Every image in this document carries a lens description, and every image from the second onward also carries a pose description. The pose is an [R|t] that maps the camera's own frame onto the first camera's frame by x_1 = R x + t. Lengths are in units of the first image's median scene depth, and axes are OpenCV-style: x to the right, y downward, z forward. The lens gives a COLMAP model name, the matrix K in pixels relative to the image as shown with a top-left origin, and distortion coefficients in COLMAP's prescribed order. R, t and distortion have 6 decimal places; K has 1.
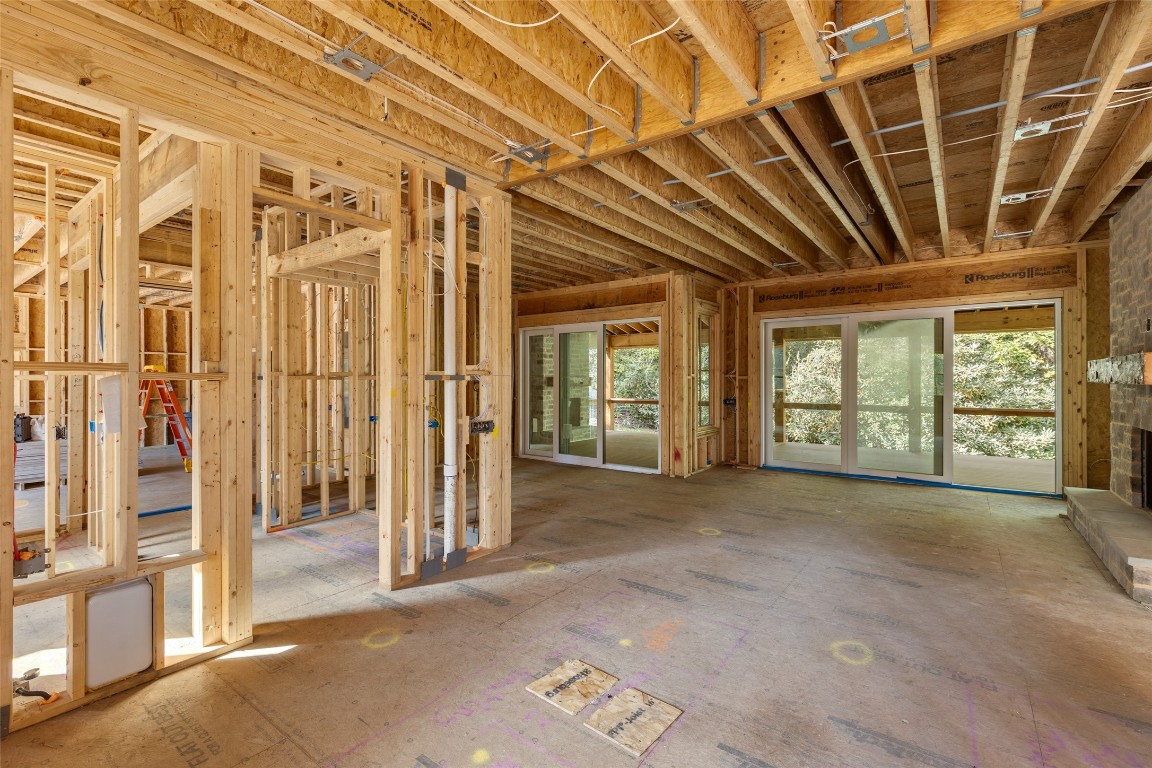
lens RADIAL K [[515.0, 0, 572.4], [0, 515.0, 382.3], [0, 0, 1]] dist [0.004971, -0.000275]
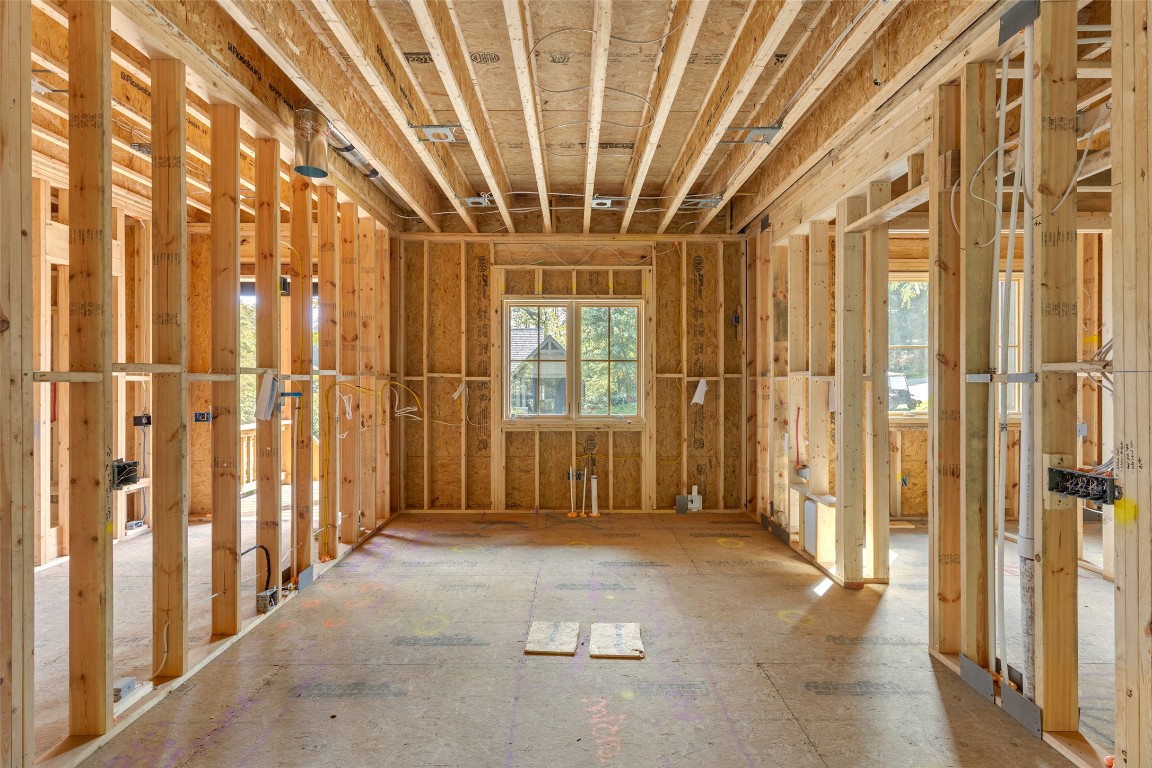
lens RADIAL K [[515.0, 0, 573.3], [0, 515.0, 383.3], [0, 0, 1]] dist [0.004971, -0.000275]
pose [[-0.805026, 0.002098, -0.593236, 0.678141], [0.000735, 0.999997, 0.002540, -0.004164], [0.593239, 0.001609, -0.805025, 1.641625]]
